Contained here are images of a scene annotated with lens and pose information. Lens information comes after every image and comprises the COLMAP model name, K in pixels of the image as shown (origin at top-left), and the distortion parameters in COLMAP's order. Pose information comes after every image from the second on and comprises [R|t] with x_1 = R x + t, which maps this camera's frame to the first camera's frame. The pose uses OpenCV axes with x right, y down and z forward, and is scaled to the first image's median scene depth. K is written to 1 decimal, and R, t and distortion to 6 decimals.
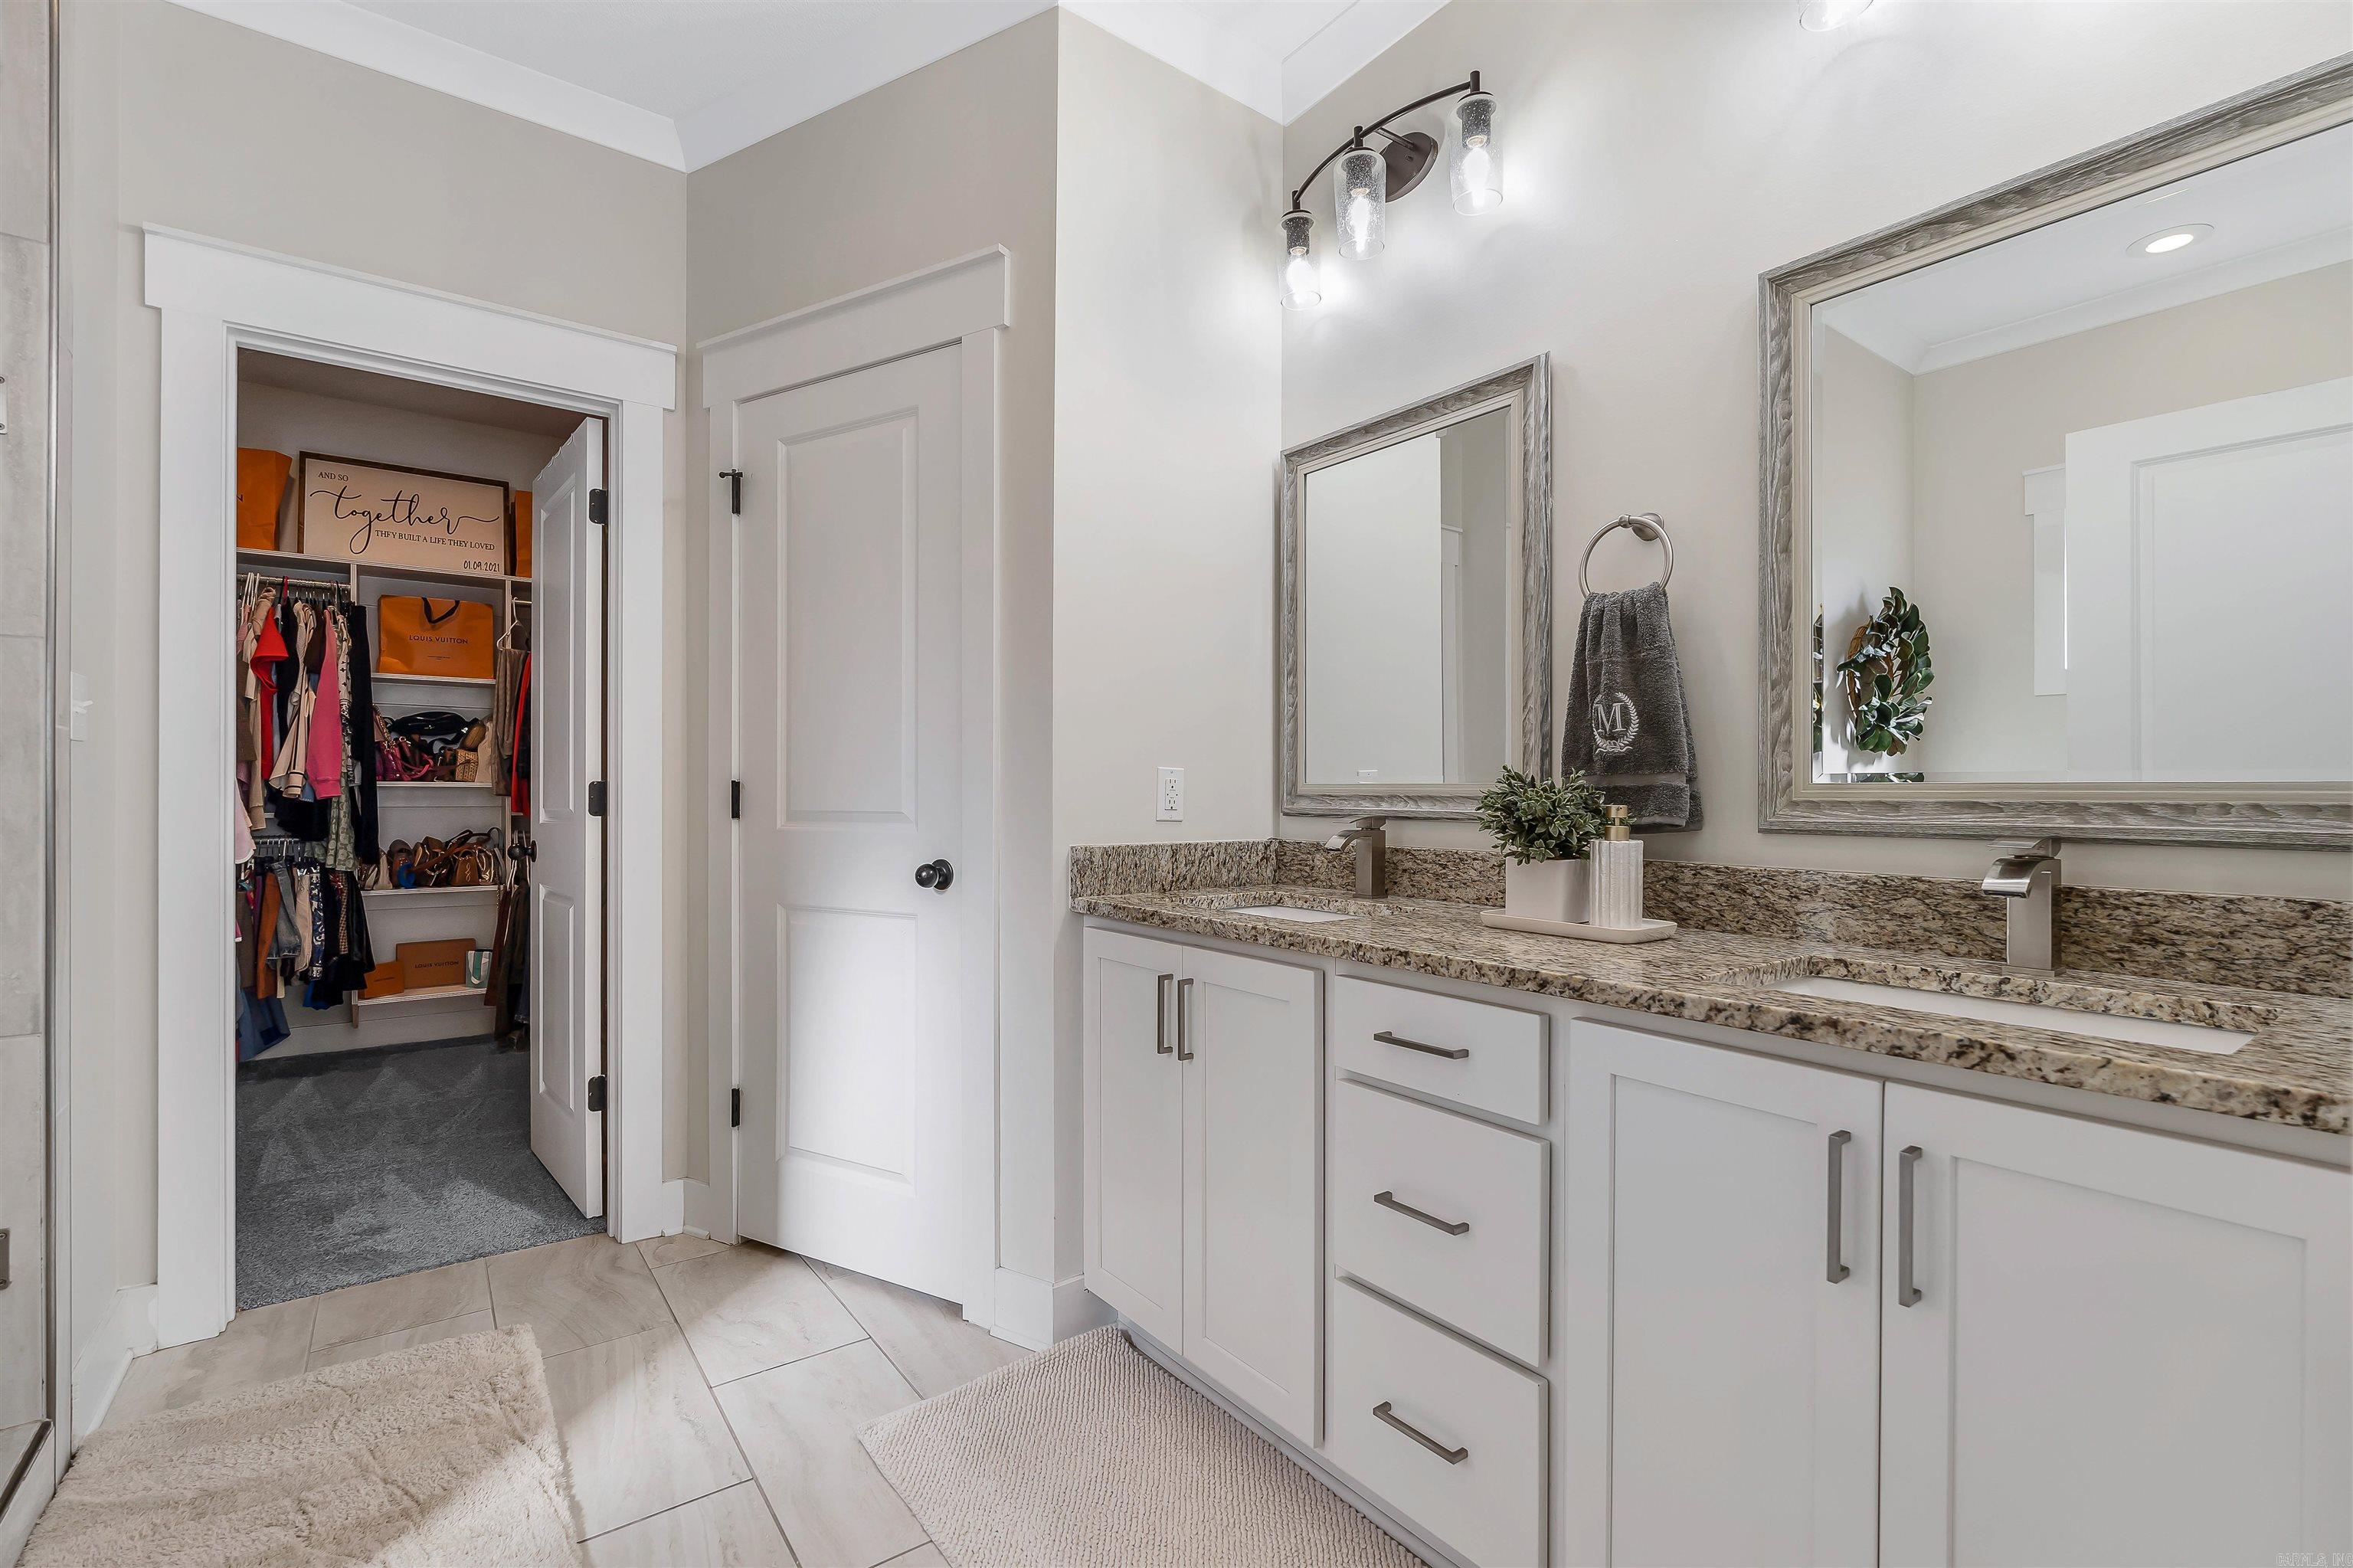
lens RADIAL K [[1038.1, 0, 1164.2], [0, 1038.1, 792.5], [0, 0, 1]] dist [-0.004746, 0.000664]
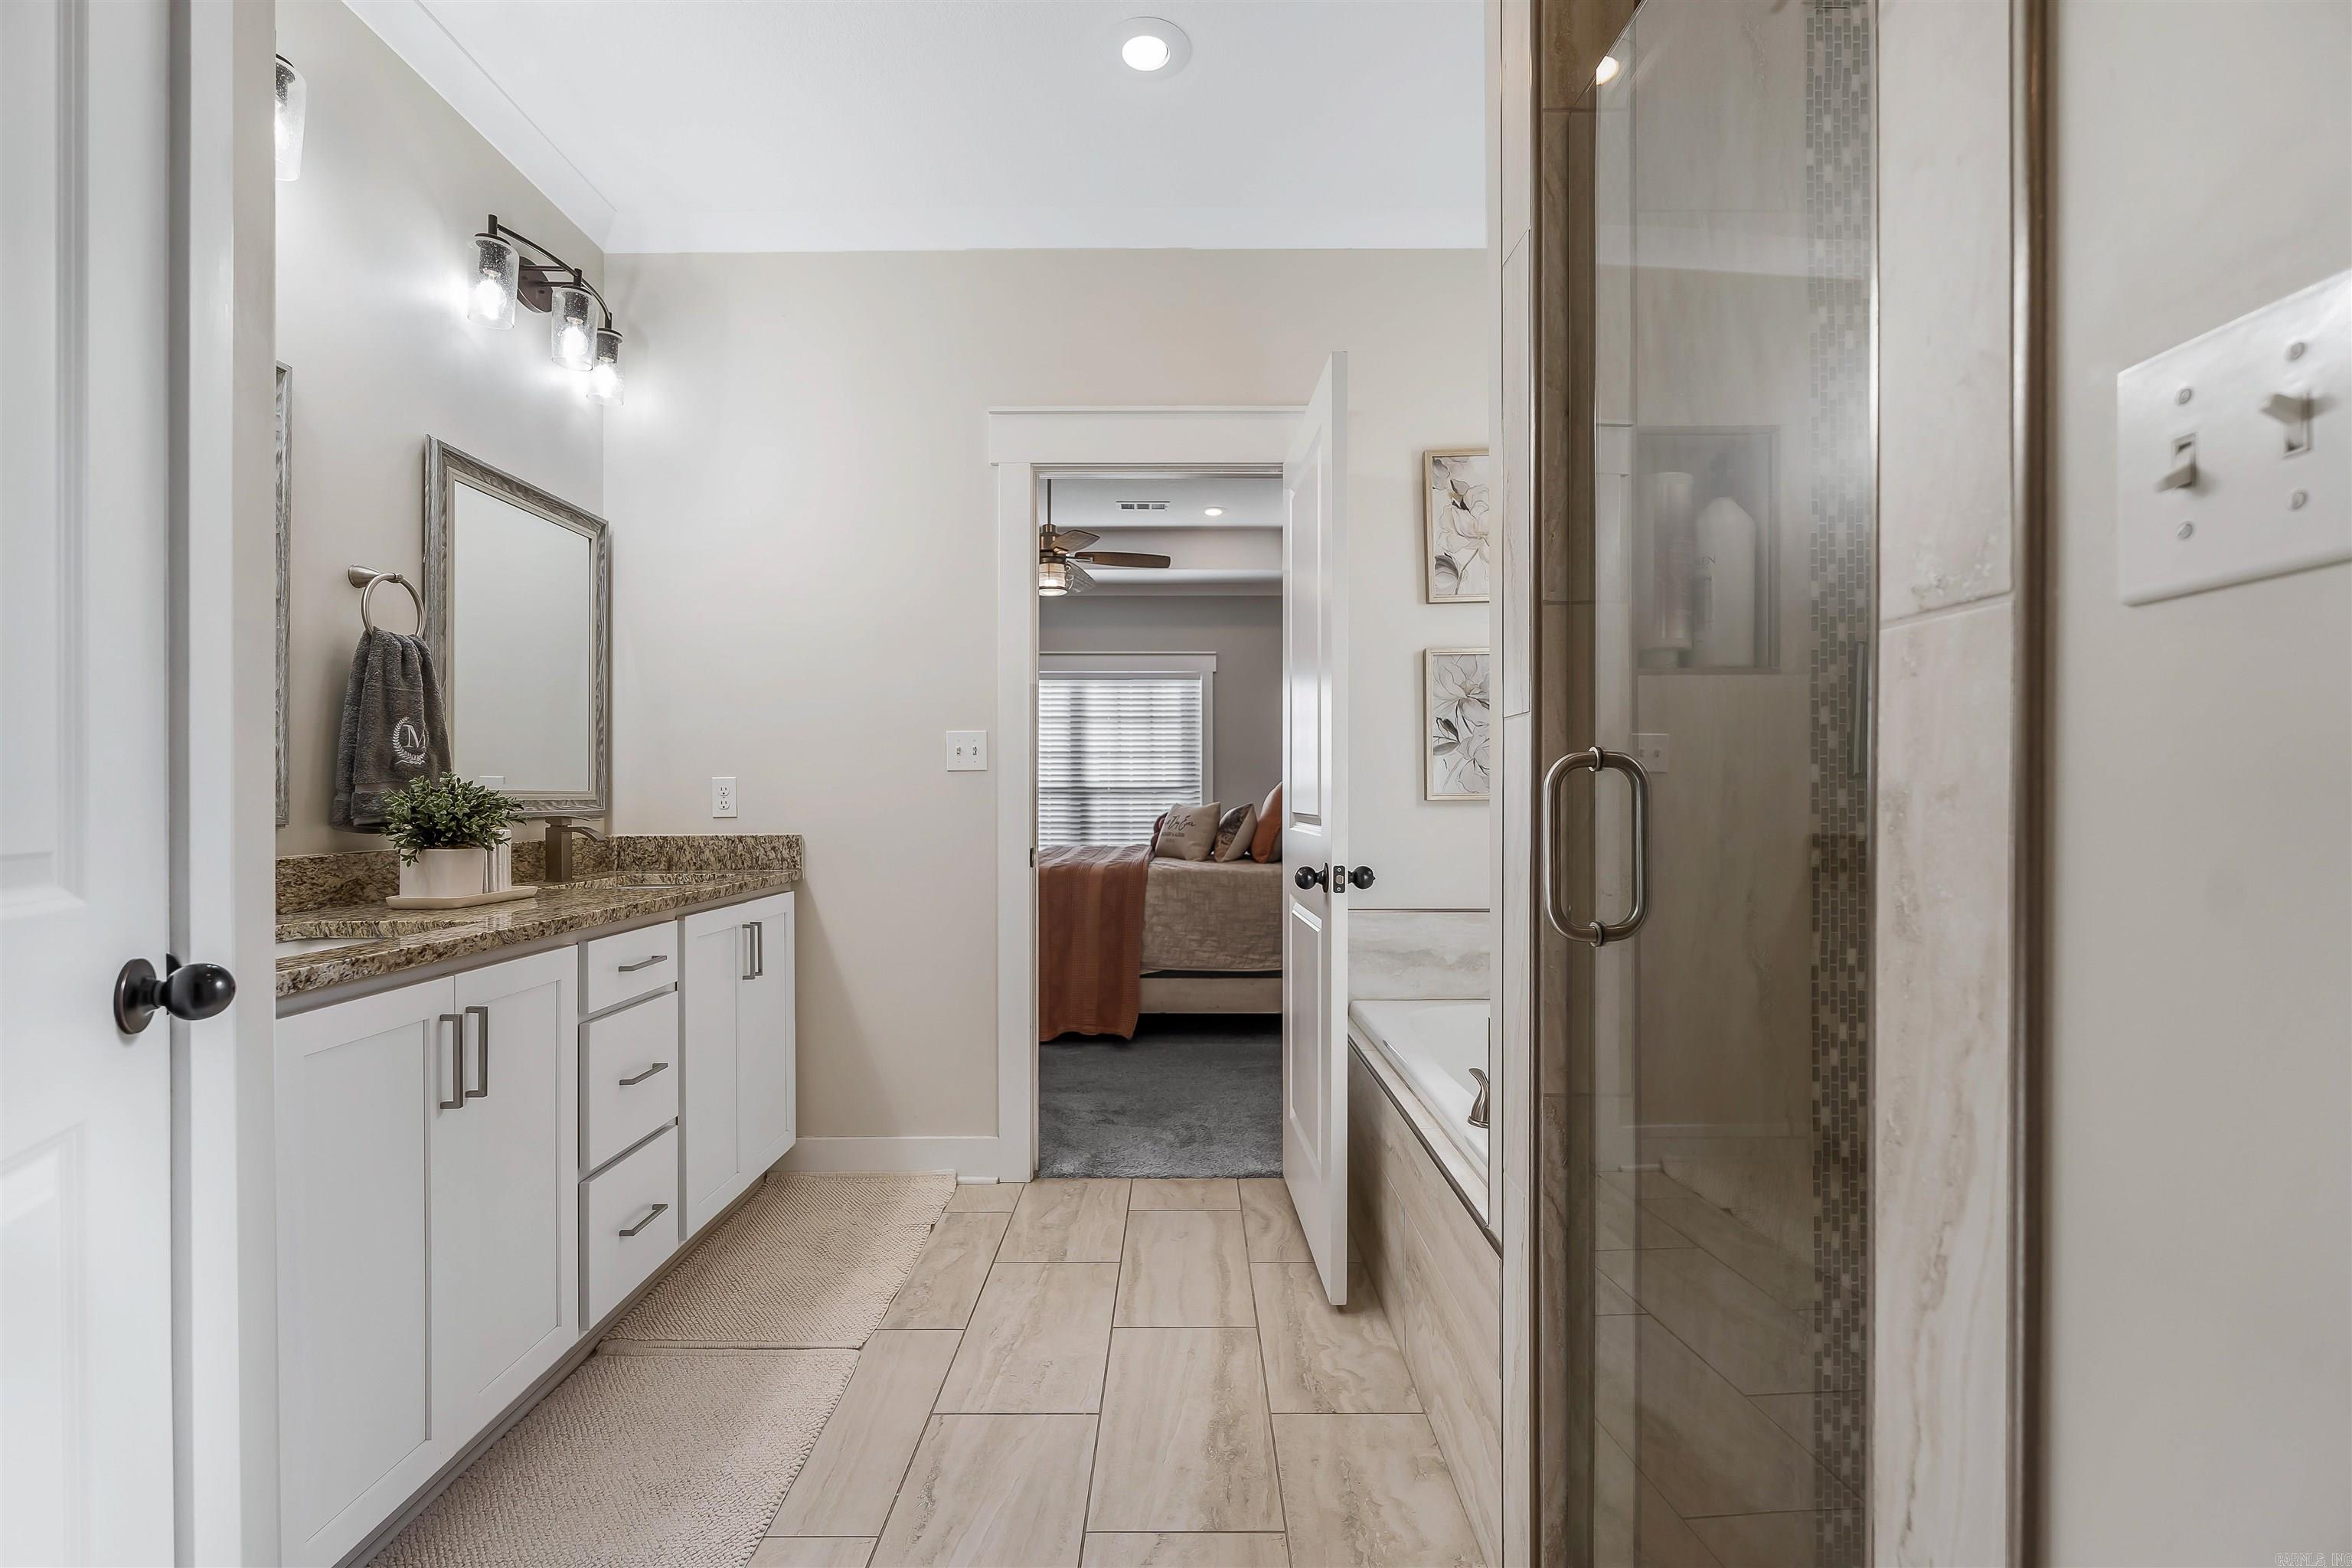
lens RADIAL K [[1037.6, 0, 1174.4], [0, 1037.6, 791.7], [0, 0, 1]] dist [-0.004746, 0.000664]
pose [[-0.797795, 0.000589, 0.602929, -1.044820], [0.000287, 1.000000, -0.000597, -0.003977], [-0.602929, -0.000304, -0.797795, 1.417646]]
